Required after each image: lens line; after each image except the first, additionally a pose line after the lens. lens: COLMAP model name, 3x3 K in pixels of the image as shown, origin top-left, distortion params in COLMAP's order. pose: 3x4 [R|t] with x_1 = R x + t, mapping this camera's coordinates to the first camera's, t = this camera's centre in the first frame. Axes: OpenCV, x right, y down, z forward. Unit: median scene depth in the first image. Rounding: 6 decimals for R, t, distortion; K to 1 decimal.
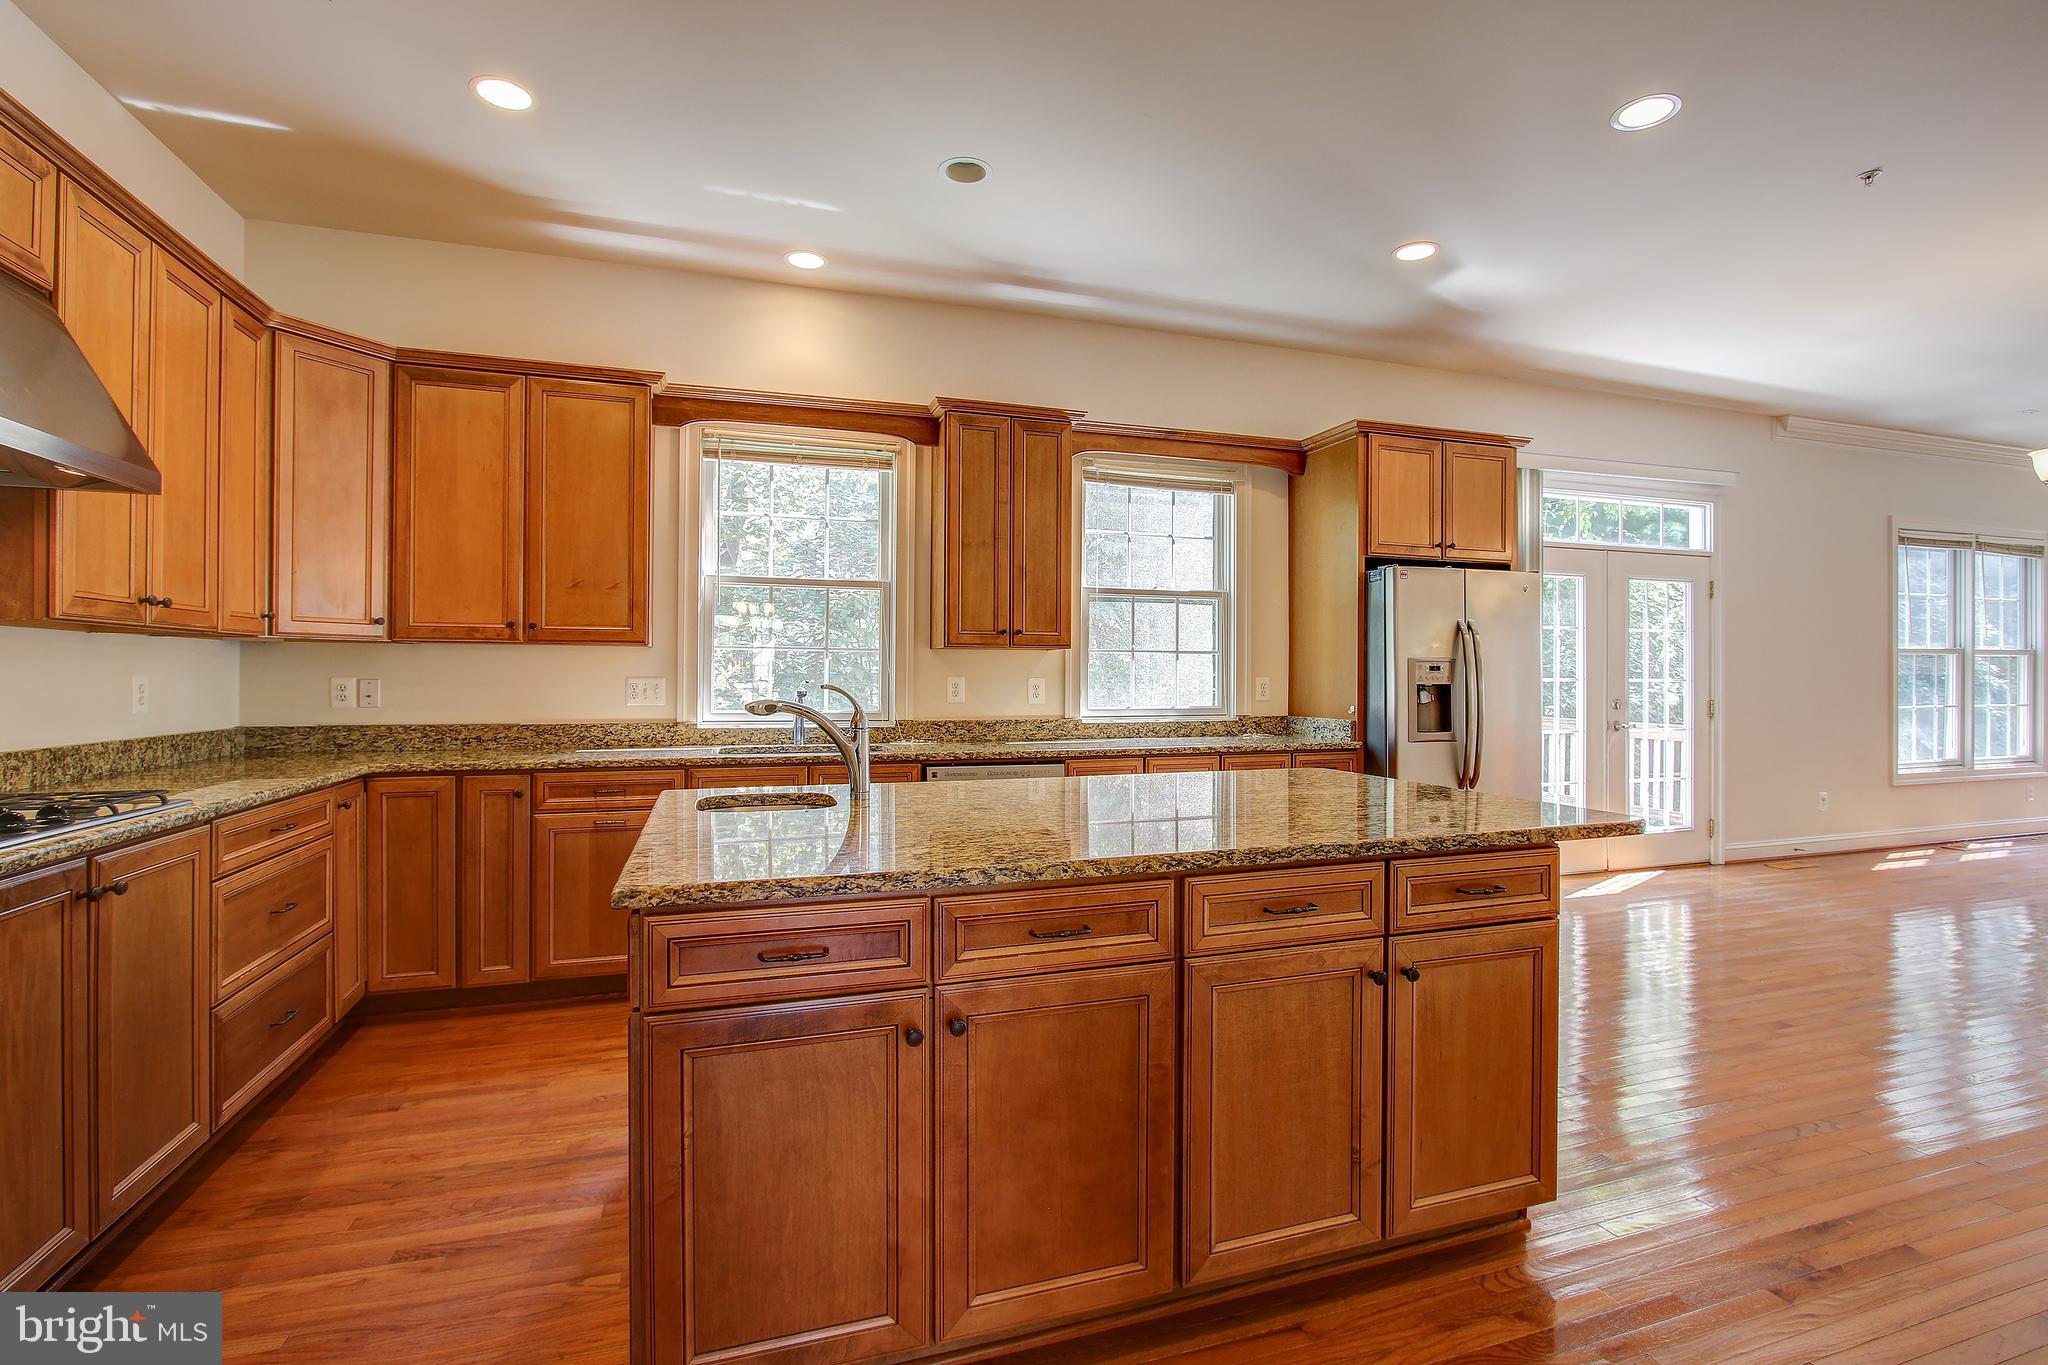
lens RADIAL K [[947.3, 0, 1019.7], [0, 947.3, 670.6], [0, 0, 1]] dist [-0.011003, 0.001241]
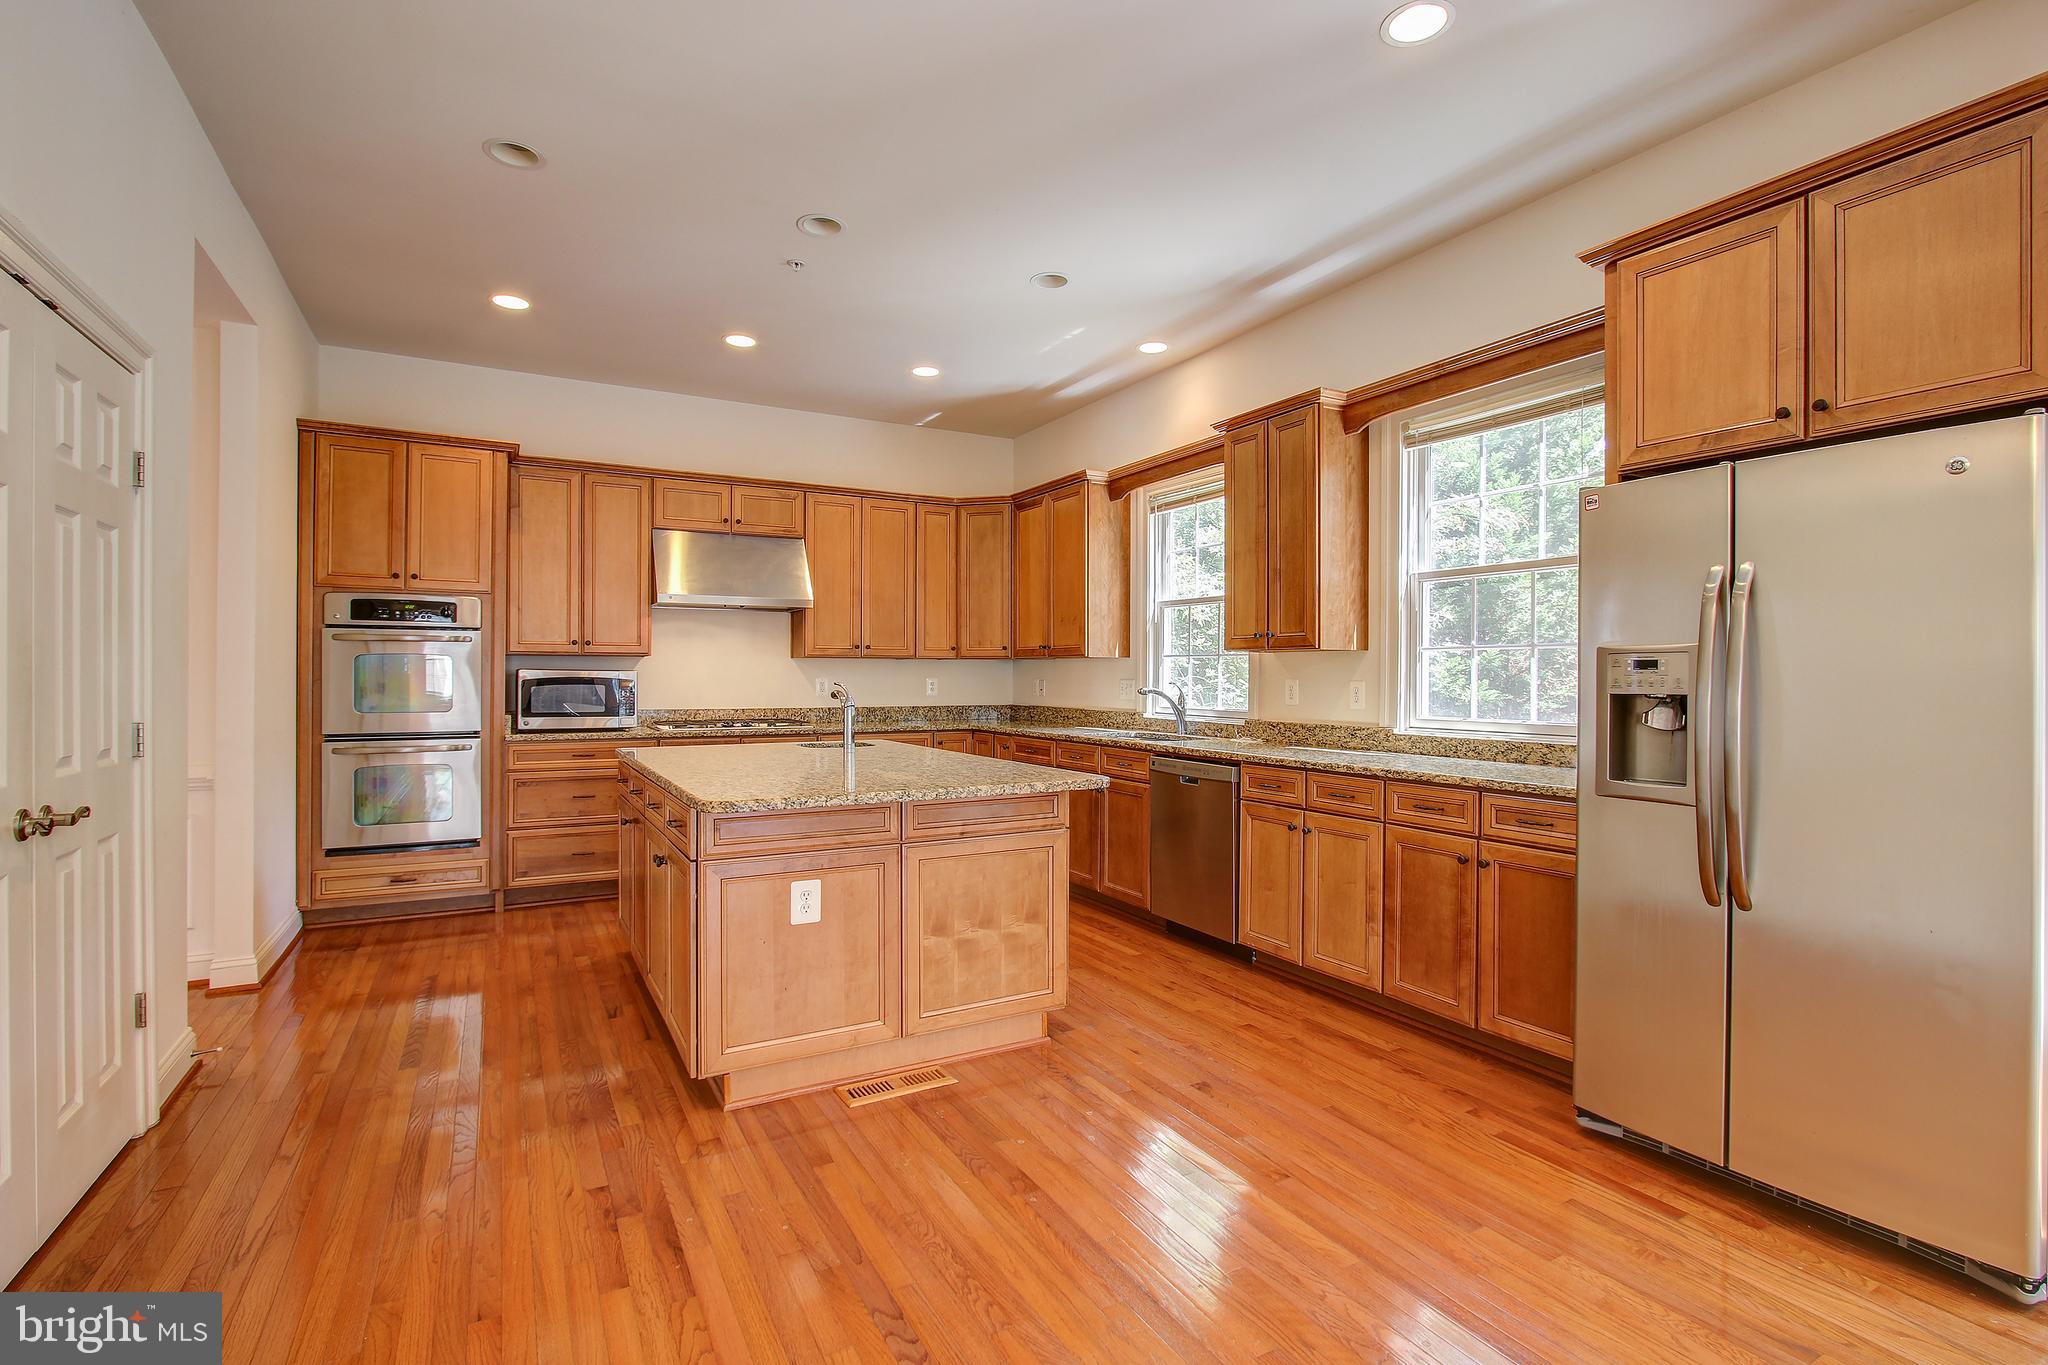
lens RADIAL K [[947.3, 0, 1017.1], [0, 947.3, 679.5], [0, 0, 1]] dist [-0.011003, 0.001241]
pose [[0.182742, 0.001534, -0.983160, 0.694691], [0.003063, 0.999993, 0.002130, 0.002920], [0.983156, -0.003401, 0.182736, 0.419663]]
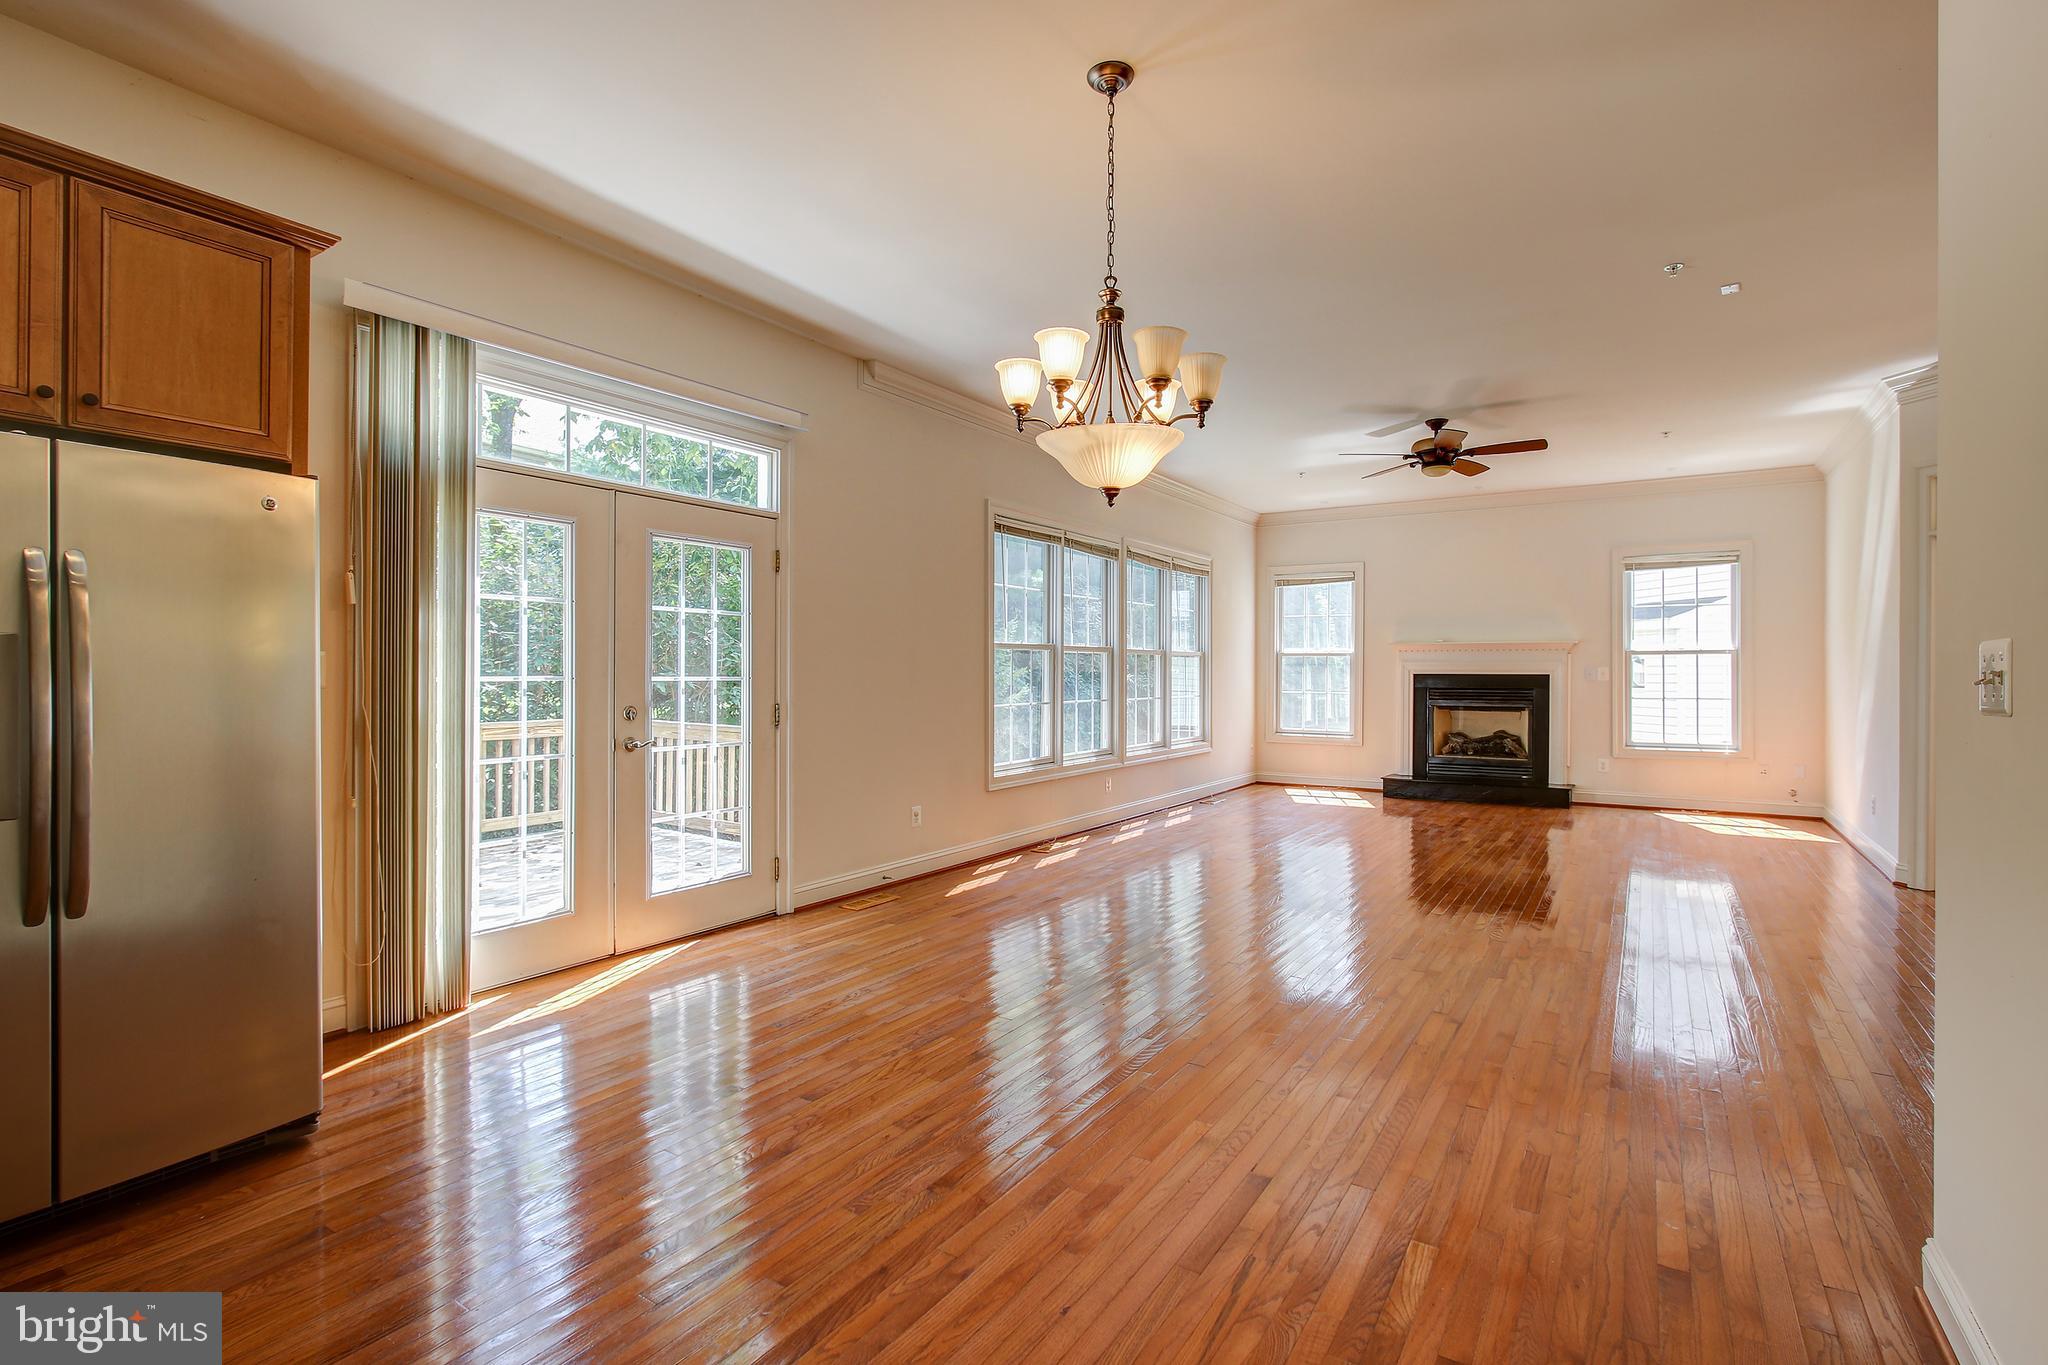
lens RADIAL K [[947.3, 0, 1015.3], [0, 947.3, 675.6], [0, 0, 1]] dist [-0.011003, 0.001241]
pose [[0.795105, -0.002610, 0.606467, 0.419598], [-0.001797, 0.999976, 0.006659, 0.002608], [-0.606469, -0.006385, 0.795081, 0.262855]]
